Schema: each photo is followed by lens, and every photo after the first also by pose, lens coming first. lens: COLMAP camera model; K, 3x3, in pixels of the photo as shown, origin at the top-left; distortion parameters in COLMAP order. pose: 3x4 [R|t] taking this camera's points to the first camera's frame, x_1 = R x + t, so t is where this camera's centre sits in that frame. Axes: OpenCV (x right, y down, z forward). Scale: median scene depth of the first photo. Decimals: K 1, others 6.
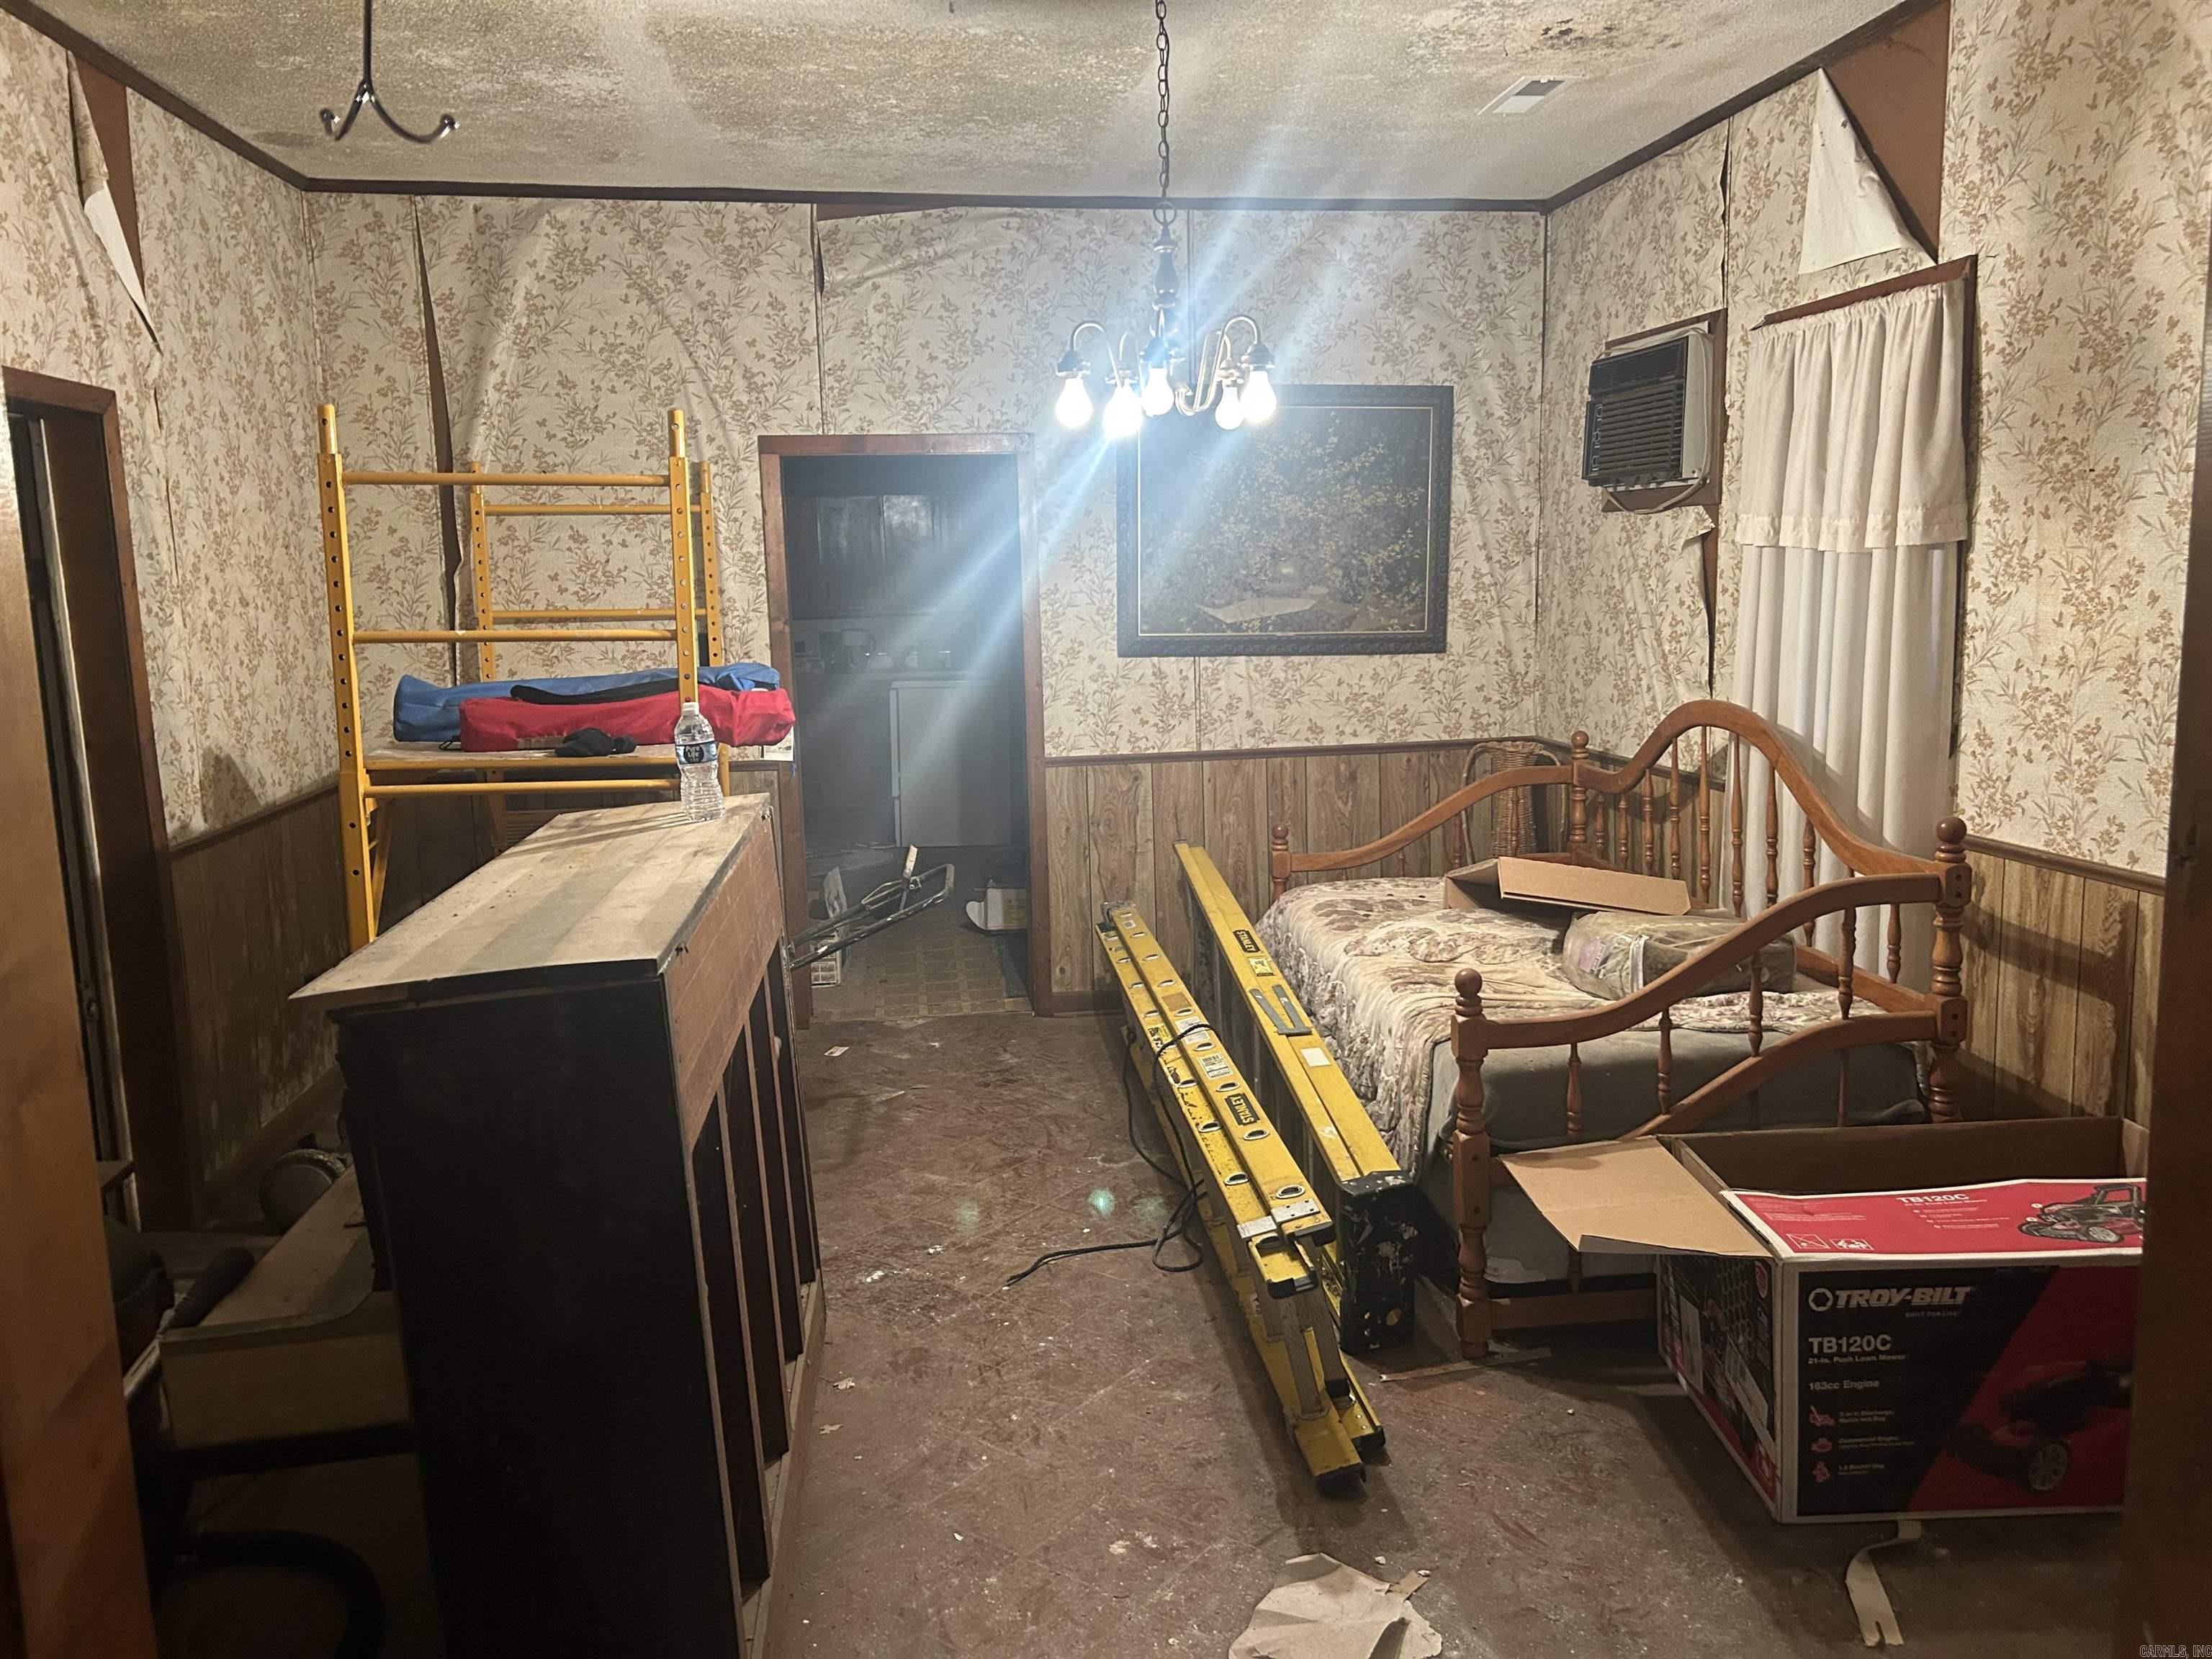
lens RADIAL K [[1671.4, 0, 1101.9], [0, 1671.4, 816.2], [0, 0, 1]] dist [0.046650, -0.051481]
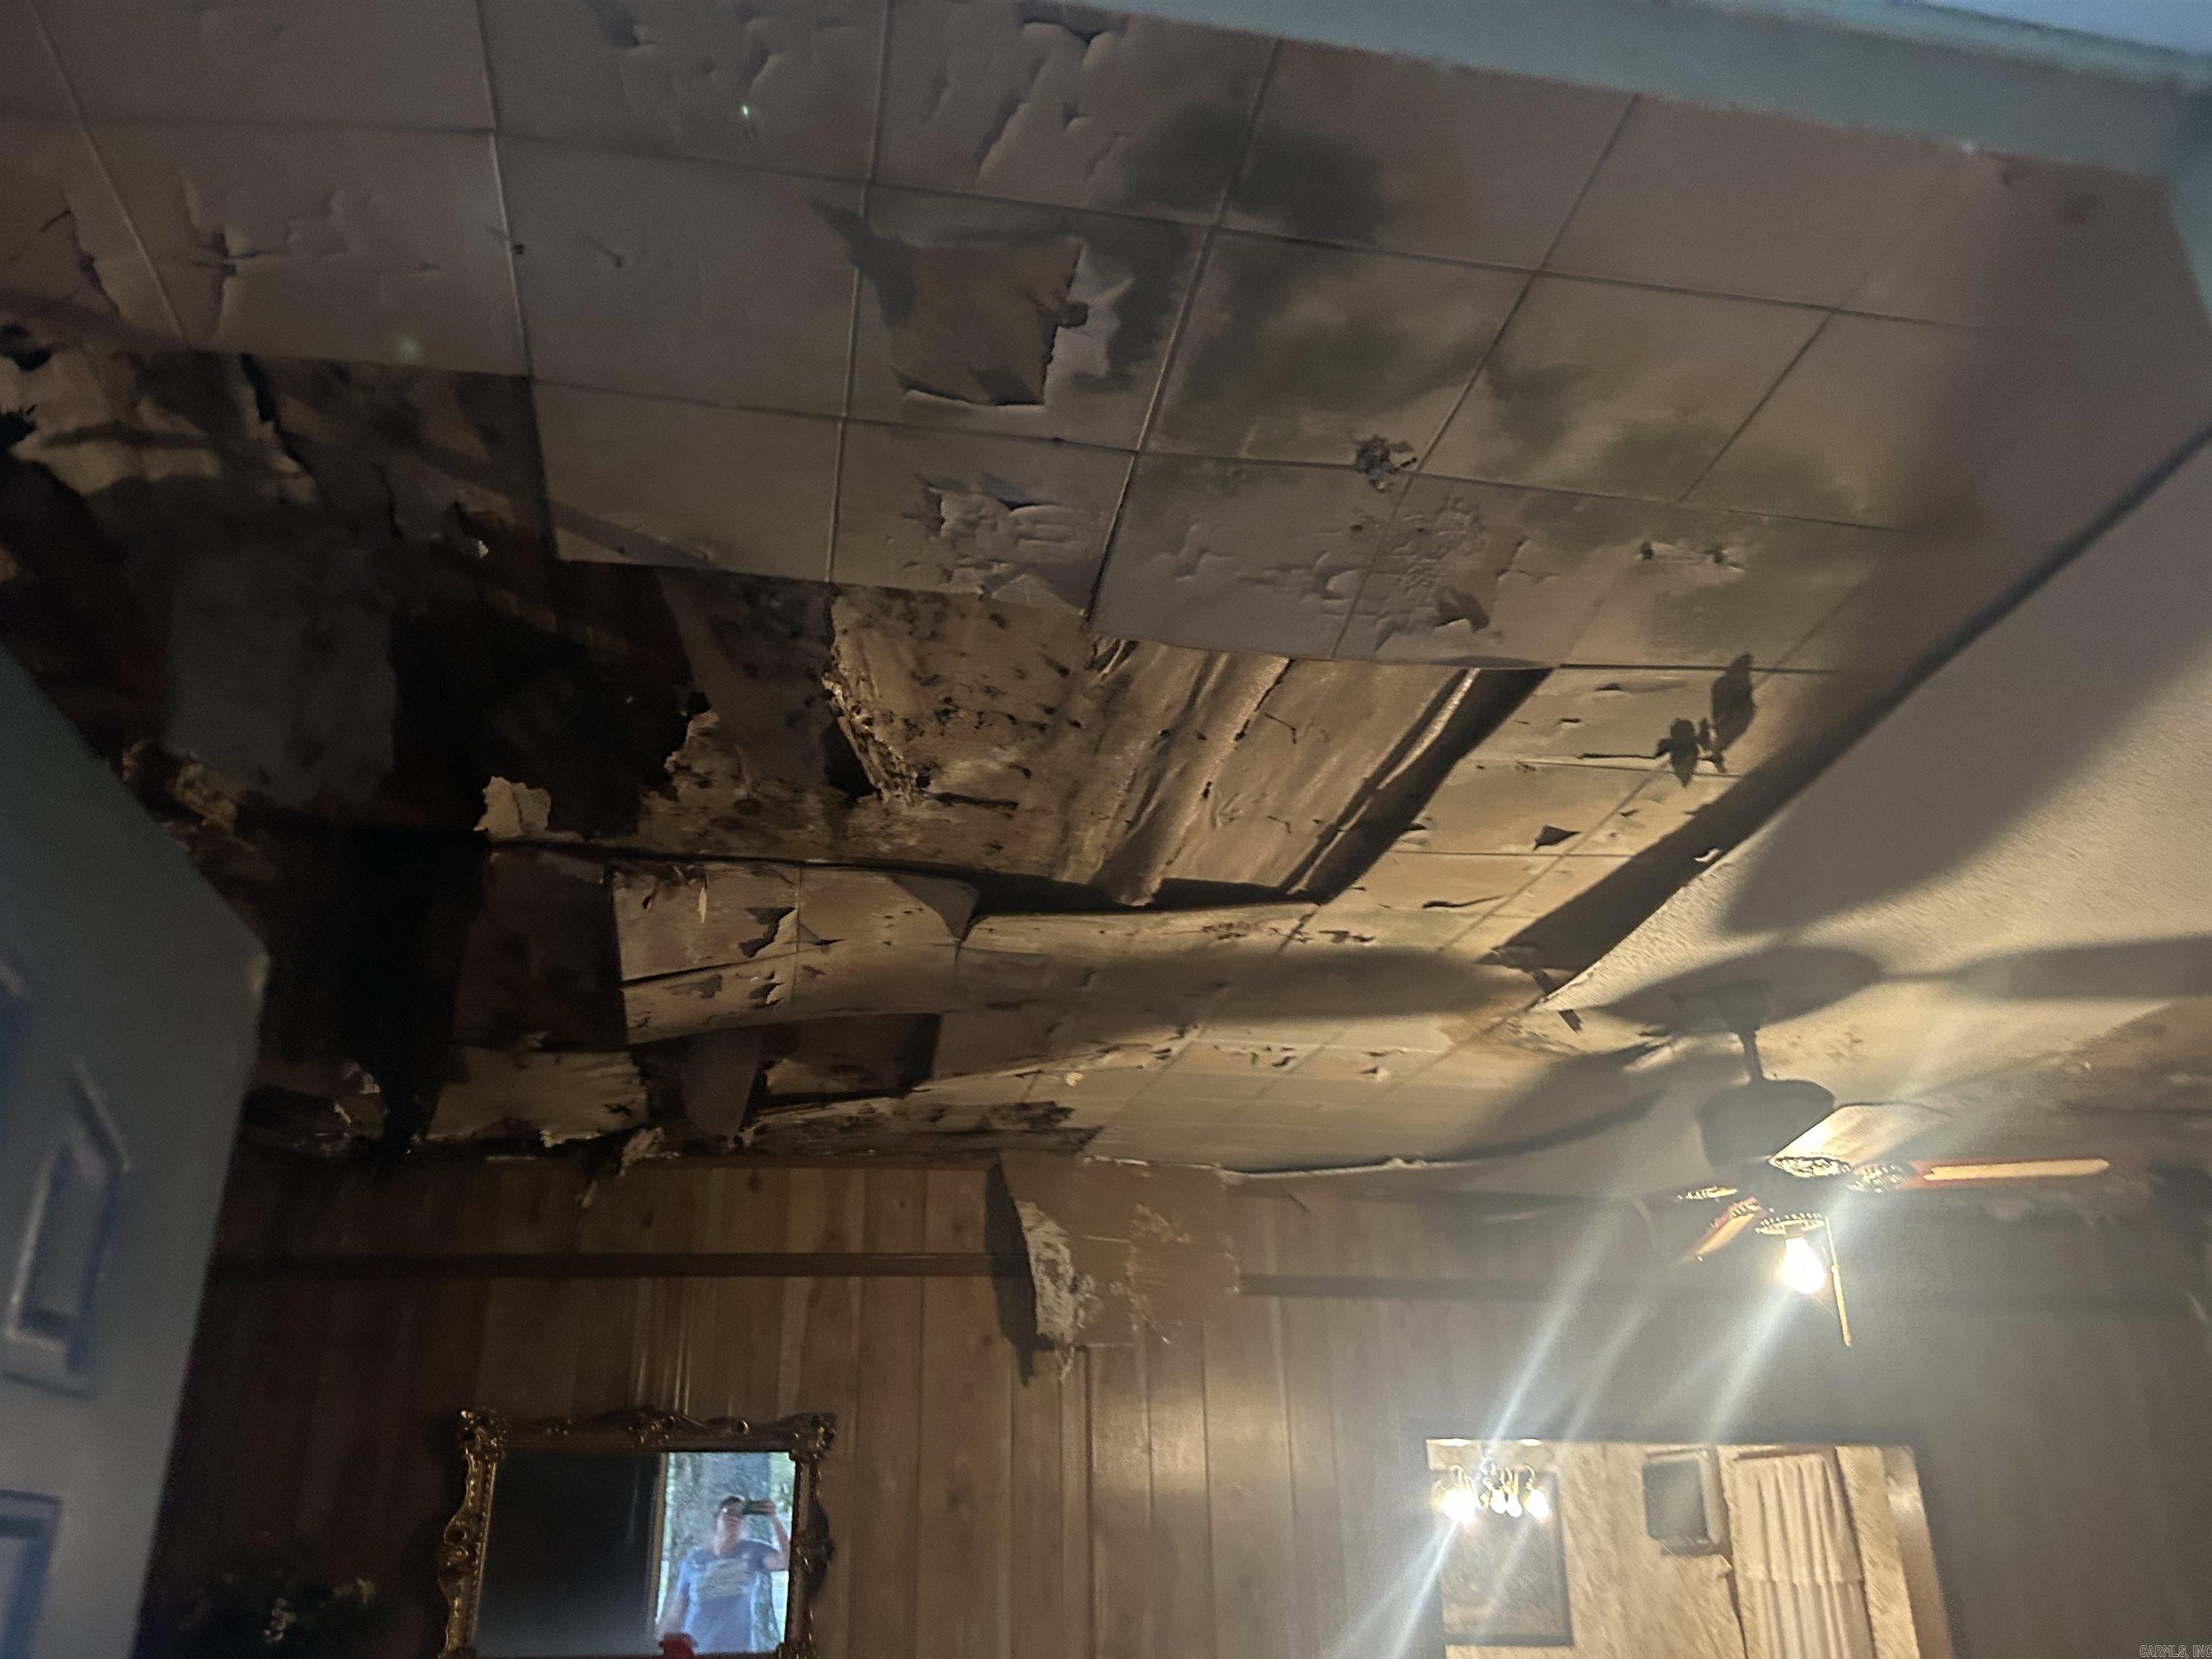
lens RADIAL K [[1687.2, 0, 1101.4], [0, 1687.2, 815.7], [0, 0, 1]] dist [0.010042, -0.001036]
pose [[0.997693, 0.038634, 0.055829, -0.579788], [-0.002152, 0.839892, -0.542749, 0.181371], [-0.067859, 0.541377, 0.838037, -1.202031]]
